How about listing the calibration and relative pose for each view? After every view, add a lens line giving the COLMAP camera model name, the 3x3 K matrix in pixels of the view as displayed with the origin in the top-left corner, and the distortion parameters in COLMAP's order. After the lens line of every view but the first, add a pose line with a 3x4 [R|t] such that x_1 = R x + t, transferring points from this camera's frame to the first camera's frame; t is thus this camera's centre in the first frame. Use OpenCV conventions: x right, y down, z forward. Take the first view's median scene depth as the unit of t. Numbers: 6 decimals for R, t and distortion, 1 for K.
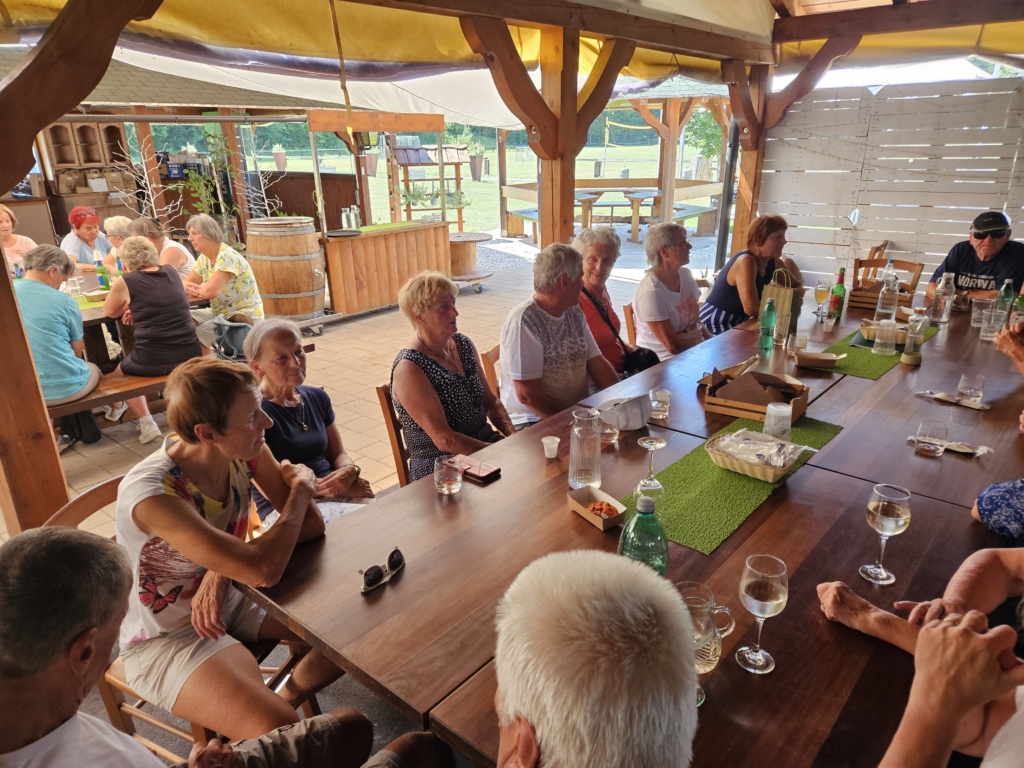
lens RADIAL K [[691.5, 0, 512.0], [0, 691.5, 384.0], [0, 0, 1]] dist [0.114724, -0.066229]
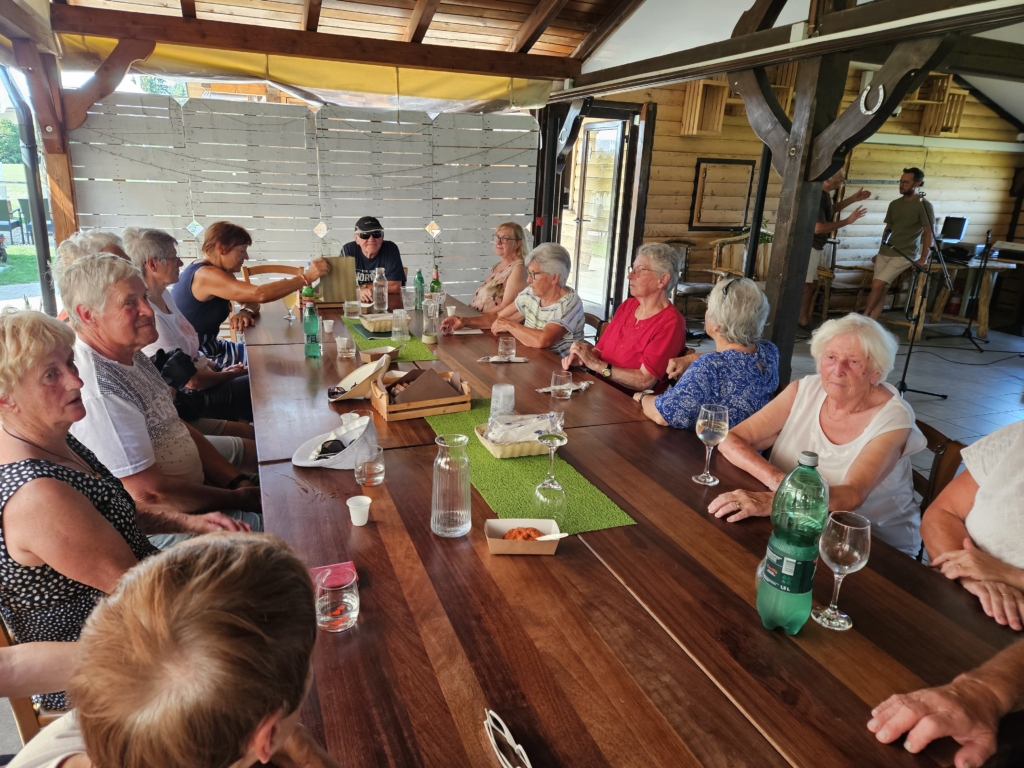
lens RADIAL K [[681.5, 0, 496.6], [0, 681.5, 382.3], [0, 0, 1]] dist [0.066451, -0.060070]
pose [[0.481093, -0.227757, 0.846568, -0.183584], [0.253149, 0.960618, 0.114579, -0.036375], [-0.839324, 0.159184, 0.519803, 0.198168]]
